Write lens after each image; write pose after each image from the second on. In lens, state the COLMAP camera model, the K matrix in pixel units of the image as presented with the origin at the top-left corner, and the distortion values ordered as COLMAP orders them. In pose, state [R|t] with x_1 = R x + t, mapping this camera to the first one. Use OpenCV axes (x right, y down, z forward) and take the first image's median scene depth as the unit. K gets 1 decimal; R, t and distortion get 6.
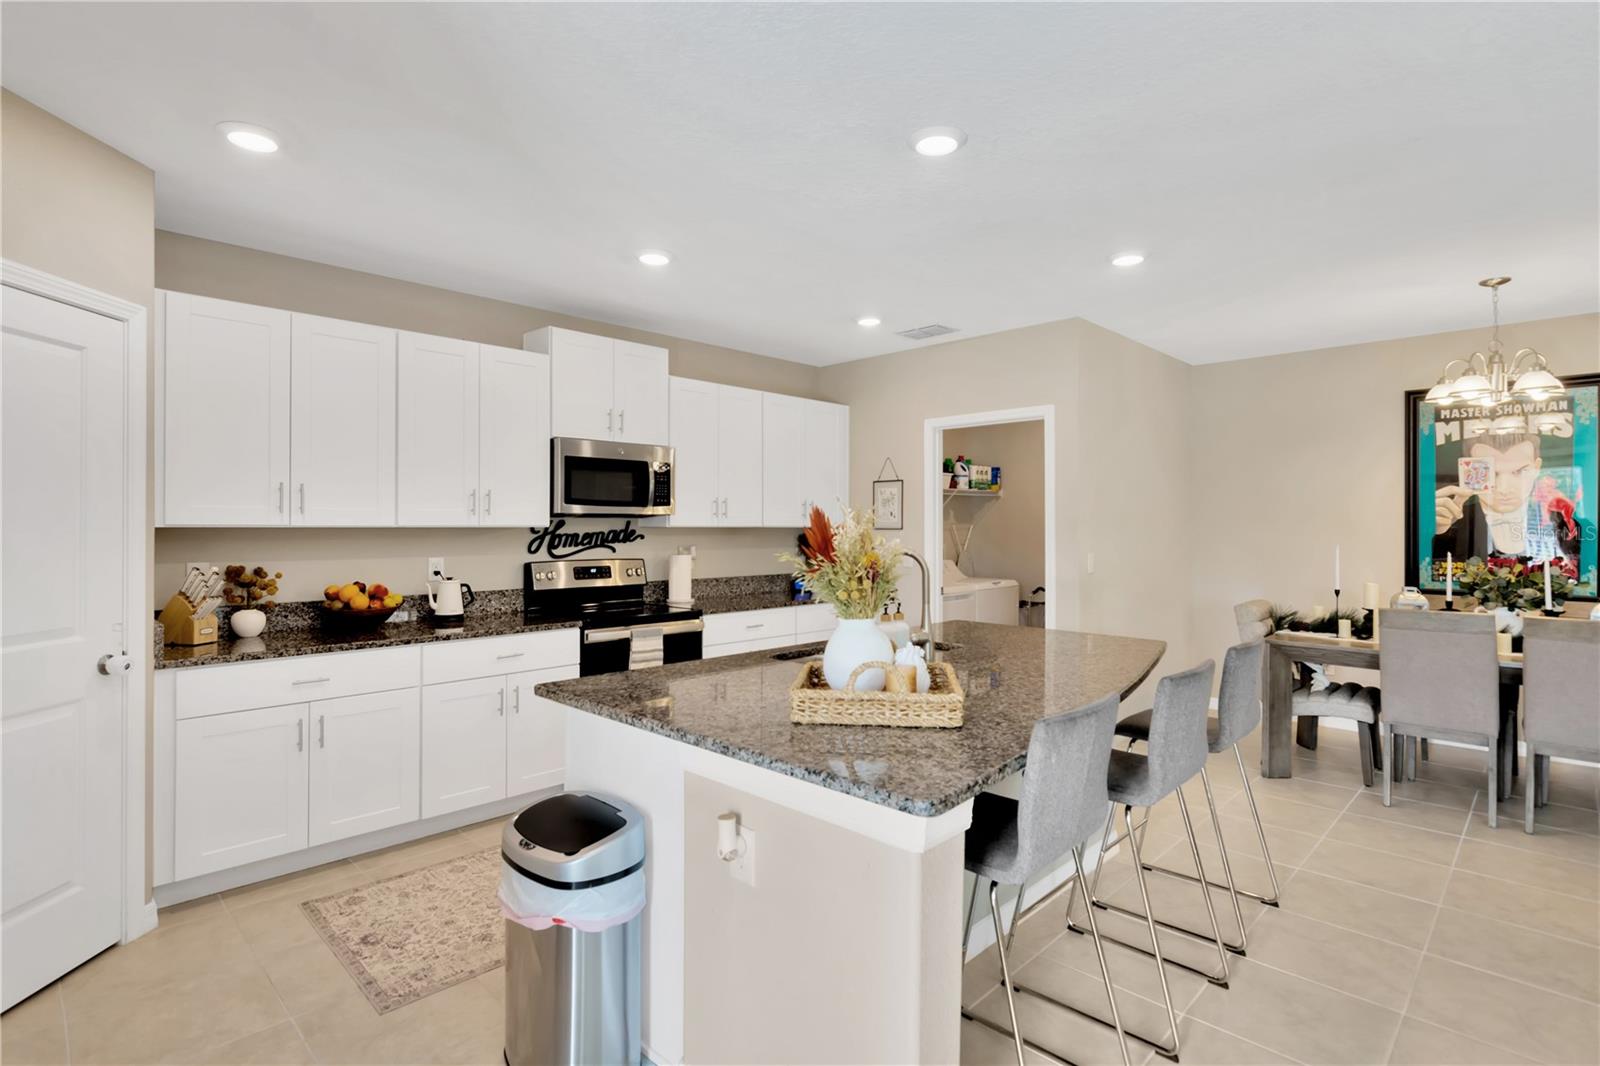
lens RADIAL K [[783.7, 0, 799.2], [0, 783.7, 524.6], [0, 0, 1]] dist [0.000278, -0.000123]
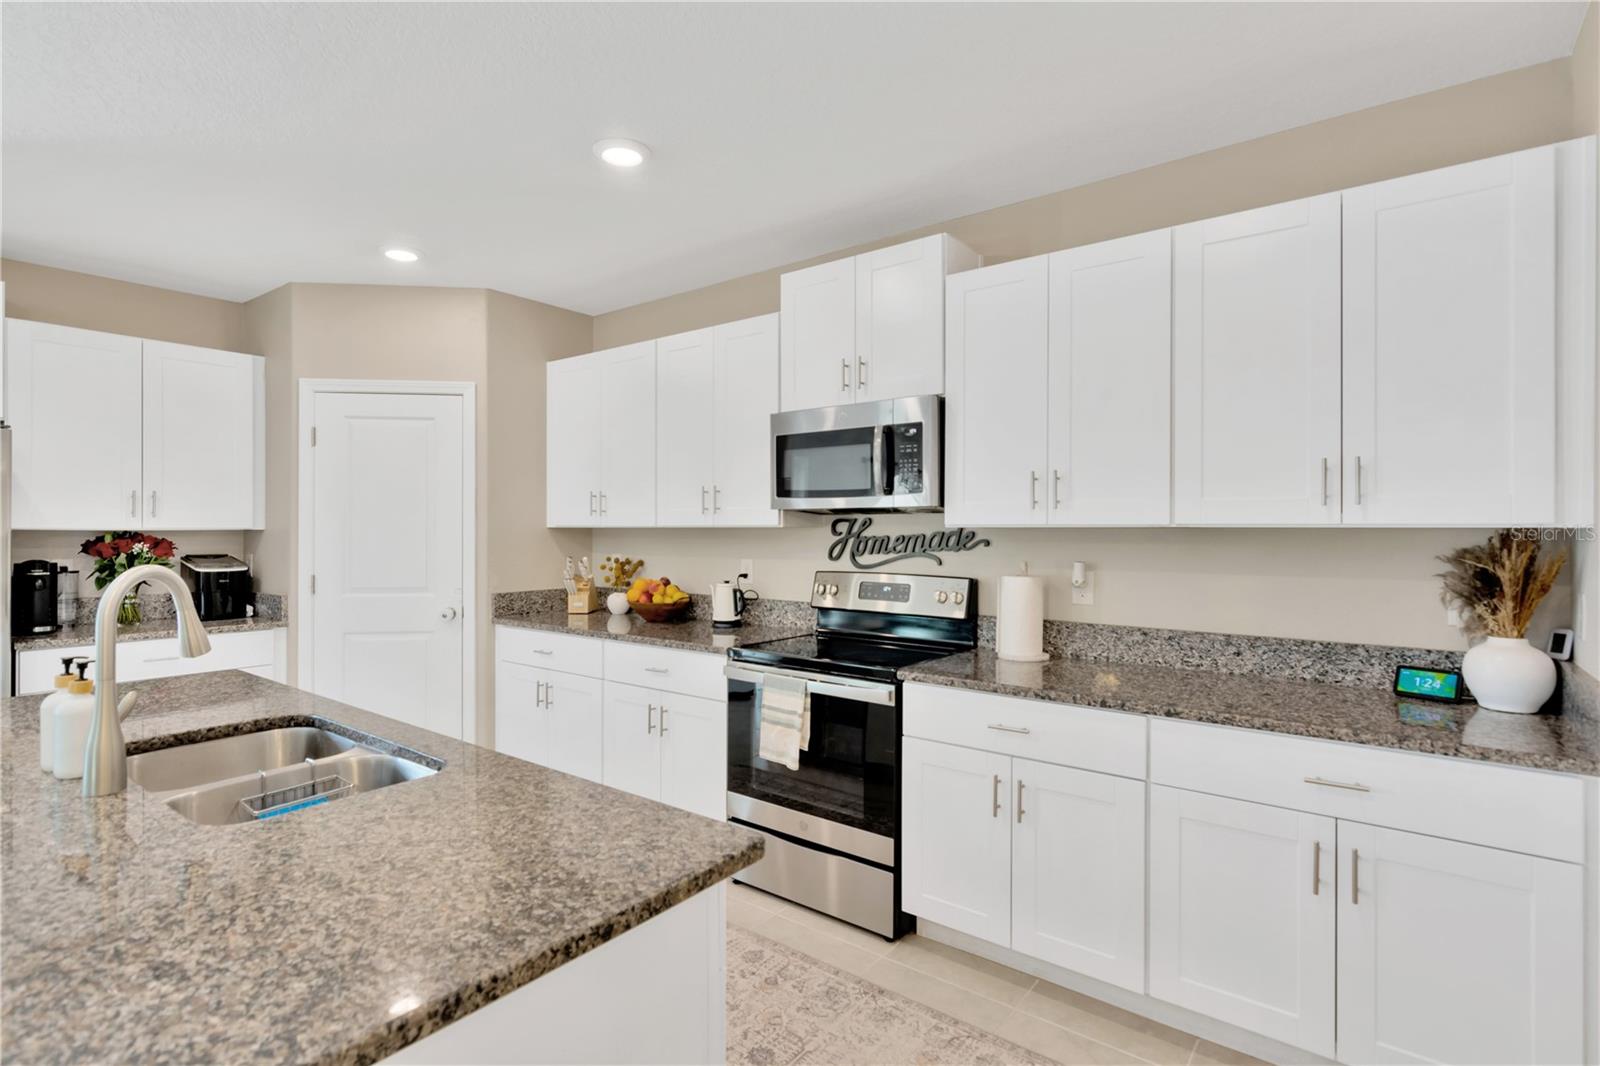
lens RADIAL K [[783.7, 0, 799.2], [0, 783.7, 524.6], [0, 0, 1]] dist [0.000278, -0.000123]
pose [[0.113459, -0.004034, -0.993534, 0.438465], [0.002762, 0.999989, -0.003745, 0.003175], [0.993539, -0.002319, 0.113469, 0.854393]]
